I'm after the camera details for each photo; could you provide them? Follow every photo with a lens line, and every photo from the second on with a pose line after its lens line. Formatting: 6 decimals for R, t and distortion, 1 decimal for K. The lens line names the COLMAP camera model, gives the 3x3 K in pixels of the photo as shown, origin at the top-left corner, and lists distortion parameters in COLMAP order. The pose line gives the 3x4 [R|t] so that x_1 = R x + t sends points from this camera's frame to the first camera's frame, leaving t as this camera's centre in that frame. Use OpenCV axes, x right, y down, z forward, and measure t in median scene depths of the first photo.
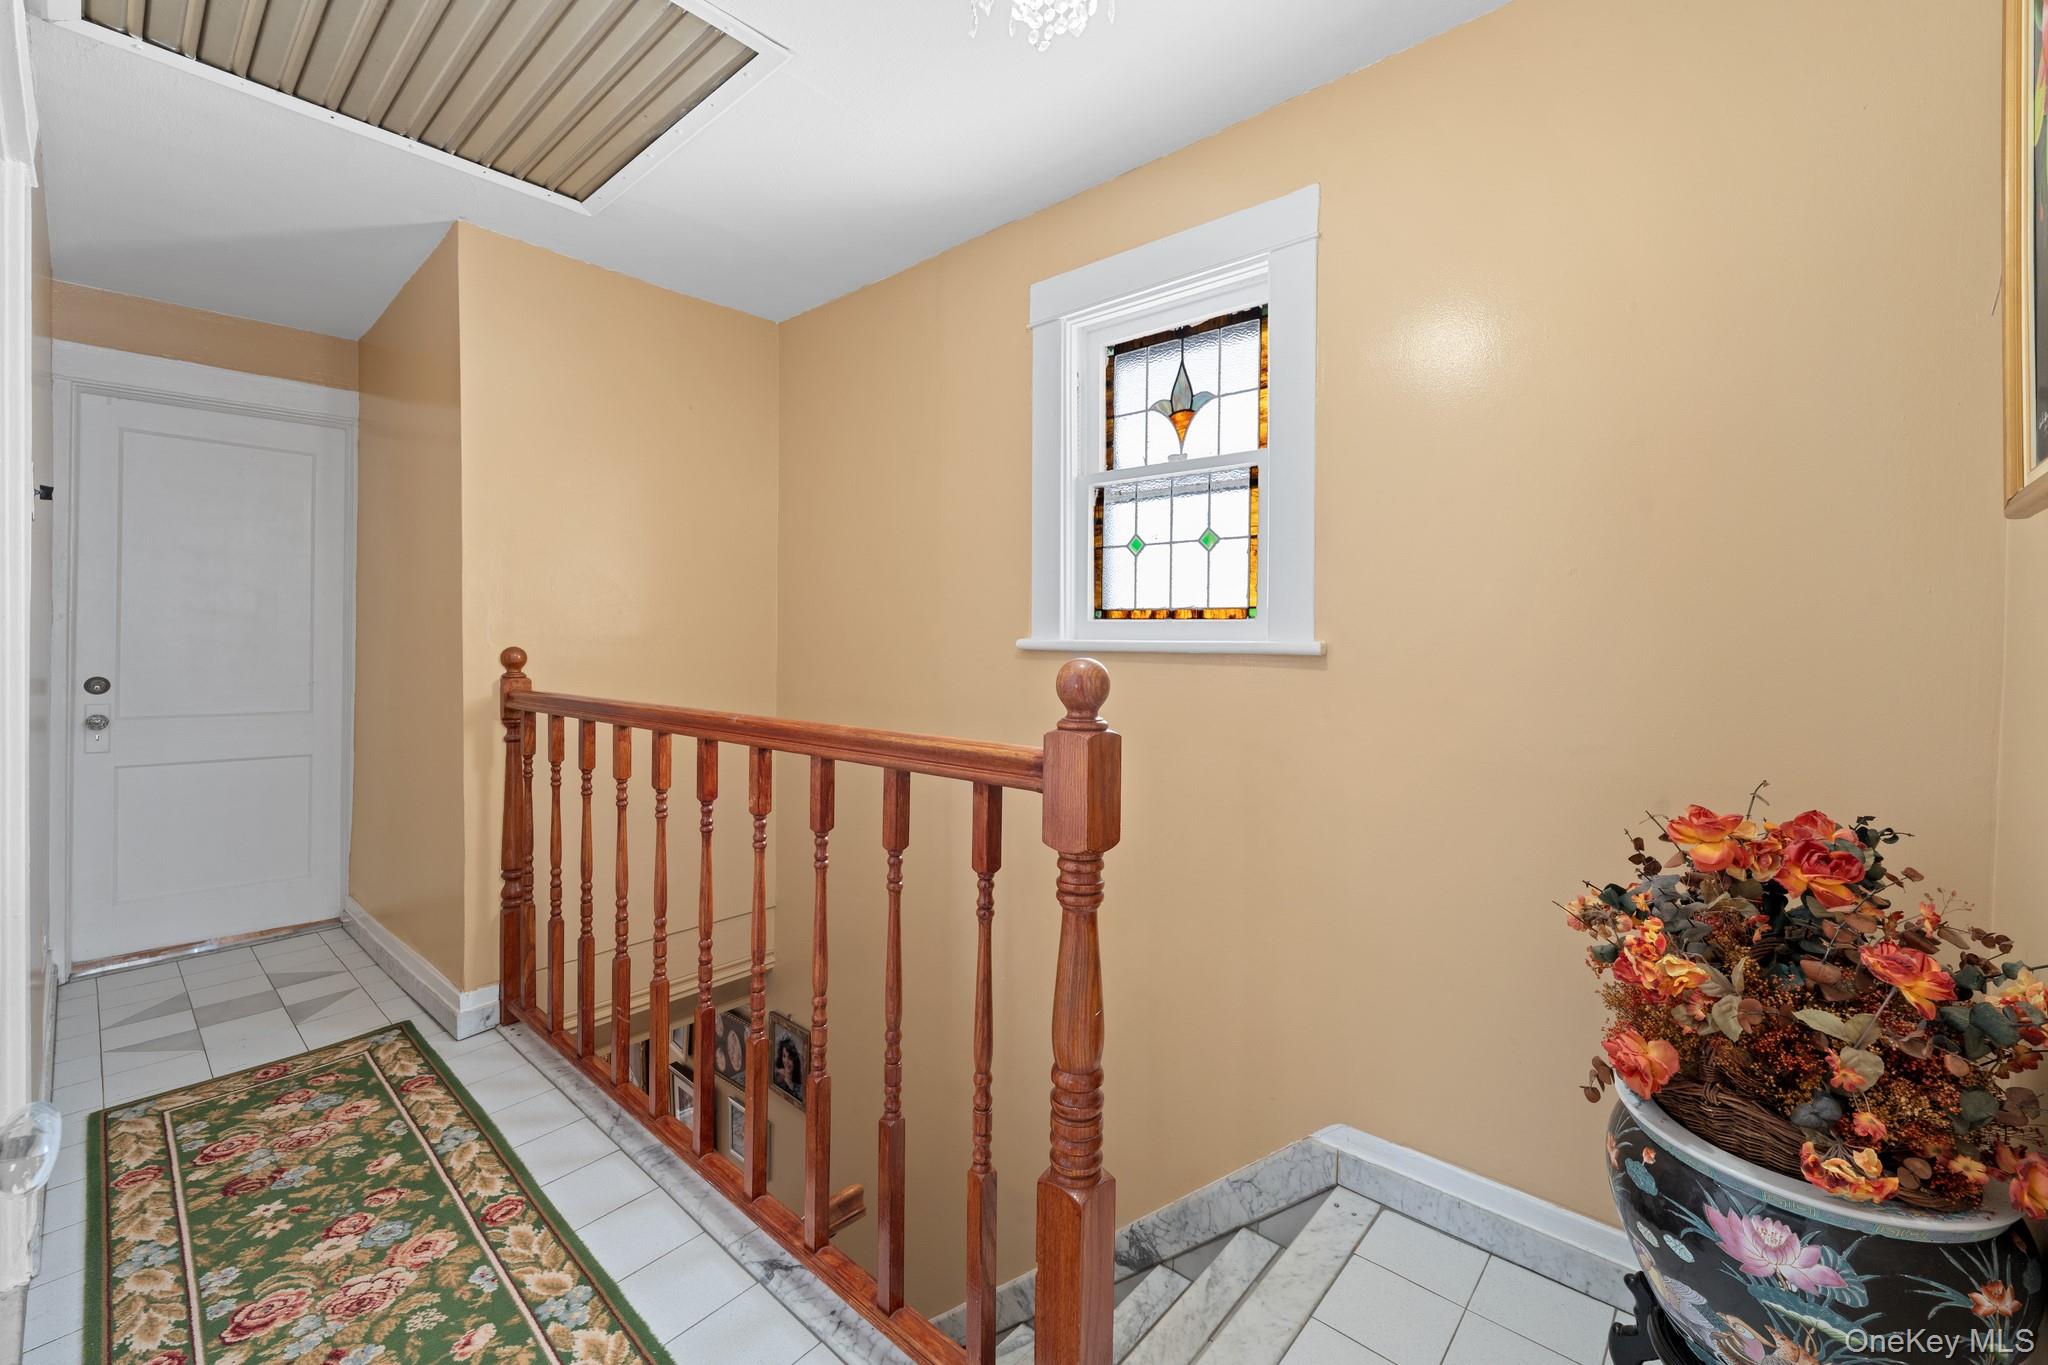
lens RADIAL K [[836.7, 0, 1029.7], [0, 836.7, 656.3], [0, 0, 1]] dist [-0.000533, 0.000168]
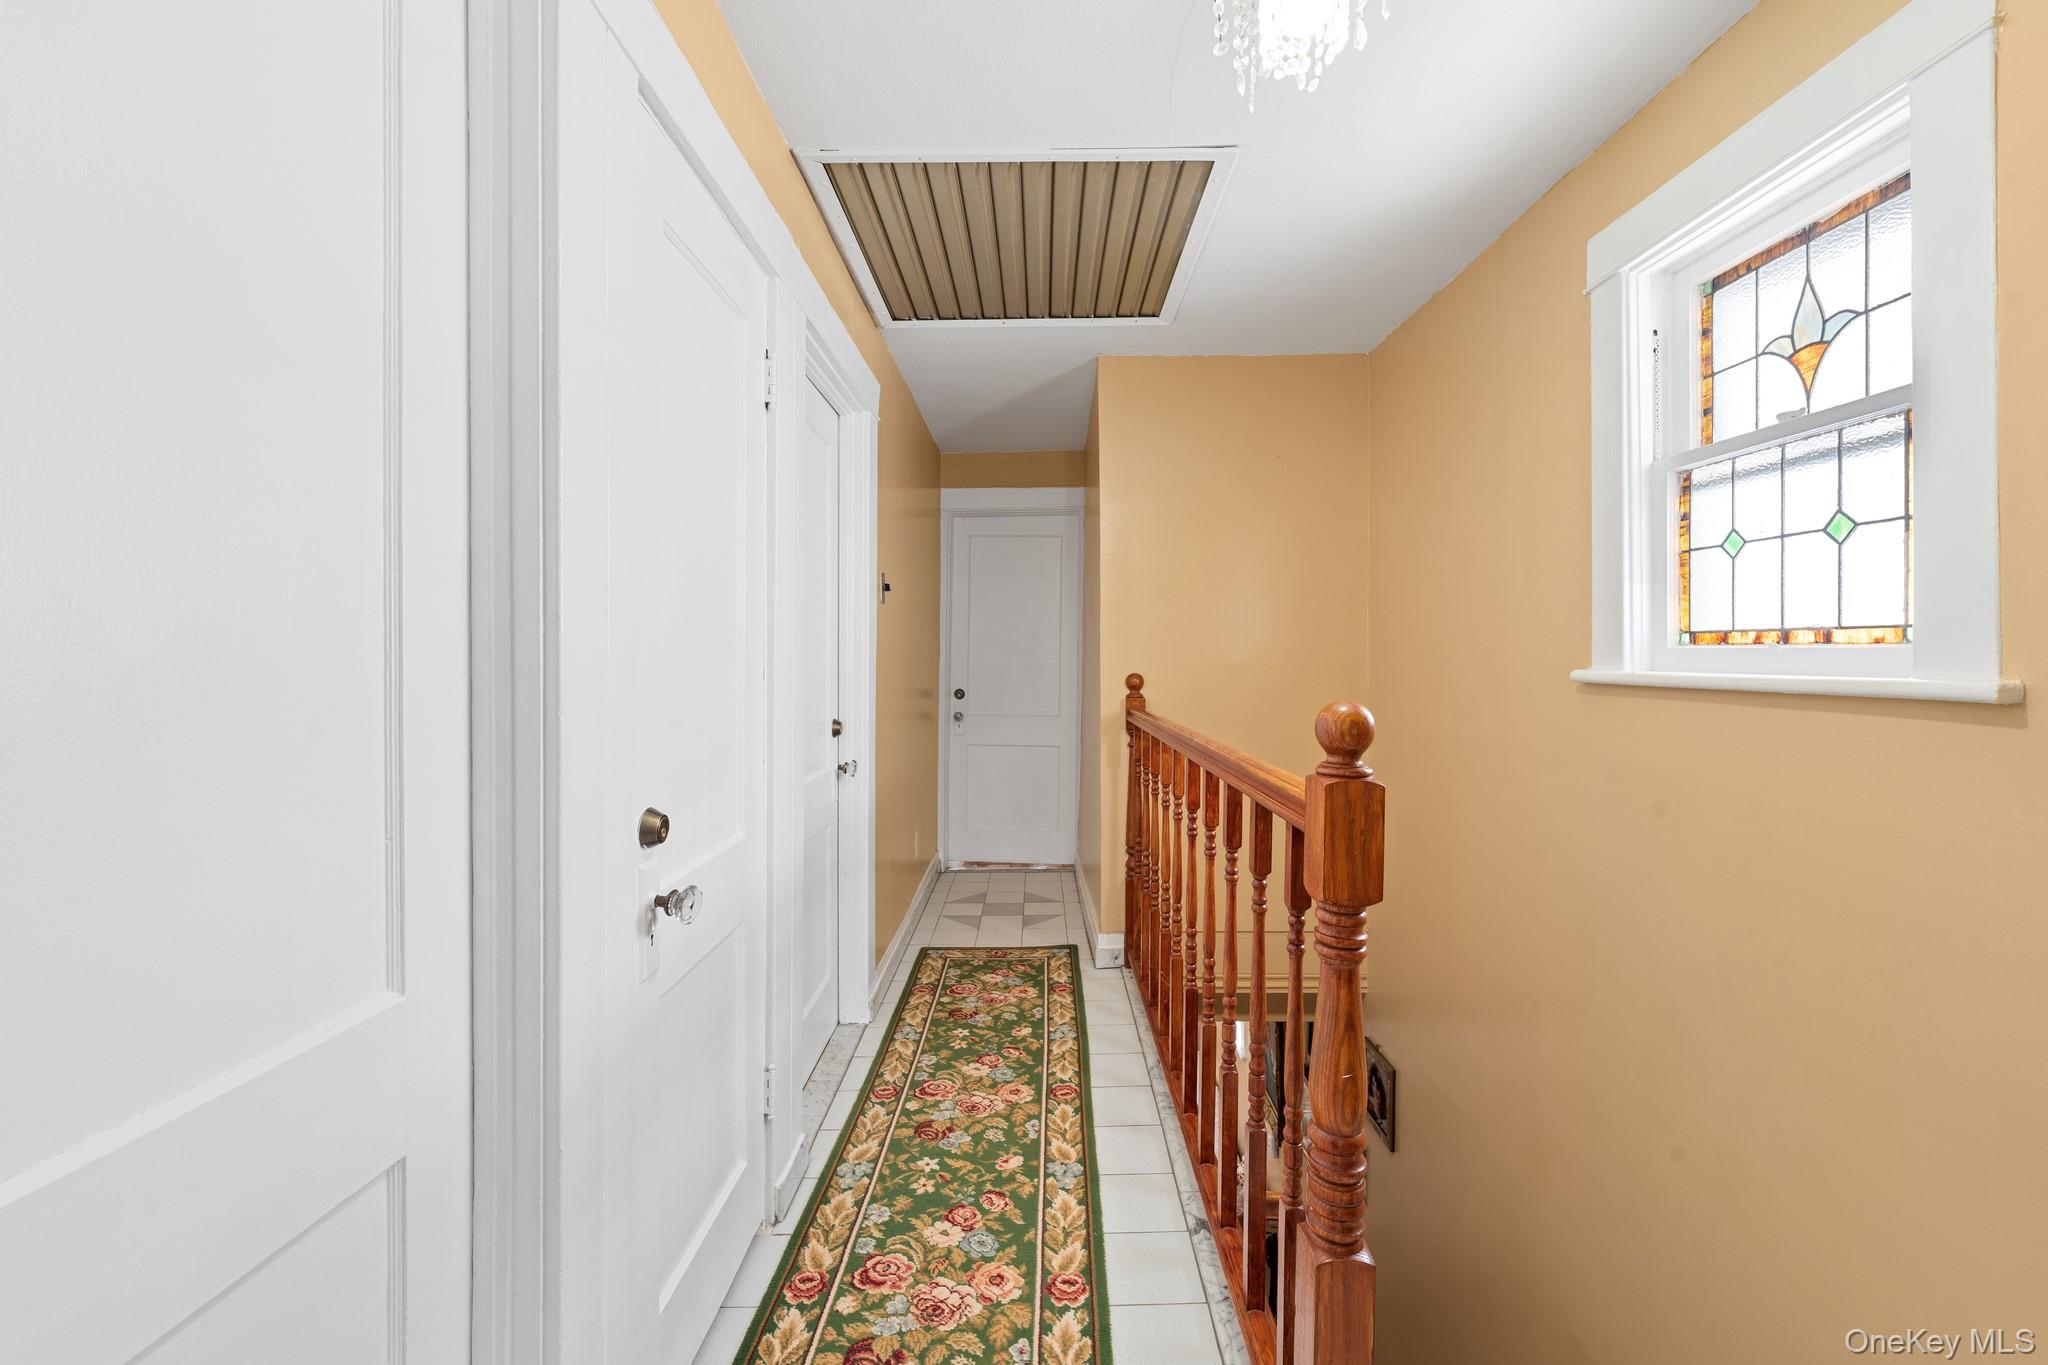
lens RADIAL K [[832.6, 0, 1029.5], [0, 832.6, 665.1], [0, 0, 1]] dist [-0.000400, -0.000182]
pose [[0.649949, 0.000602, -0.759978, 0.300388], [-0.010171, 0.999917, -0.007906, -0.014769], [0.759910, 0.012868, 0.649901, 0.059772]]
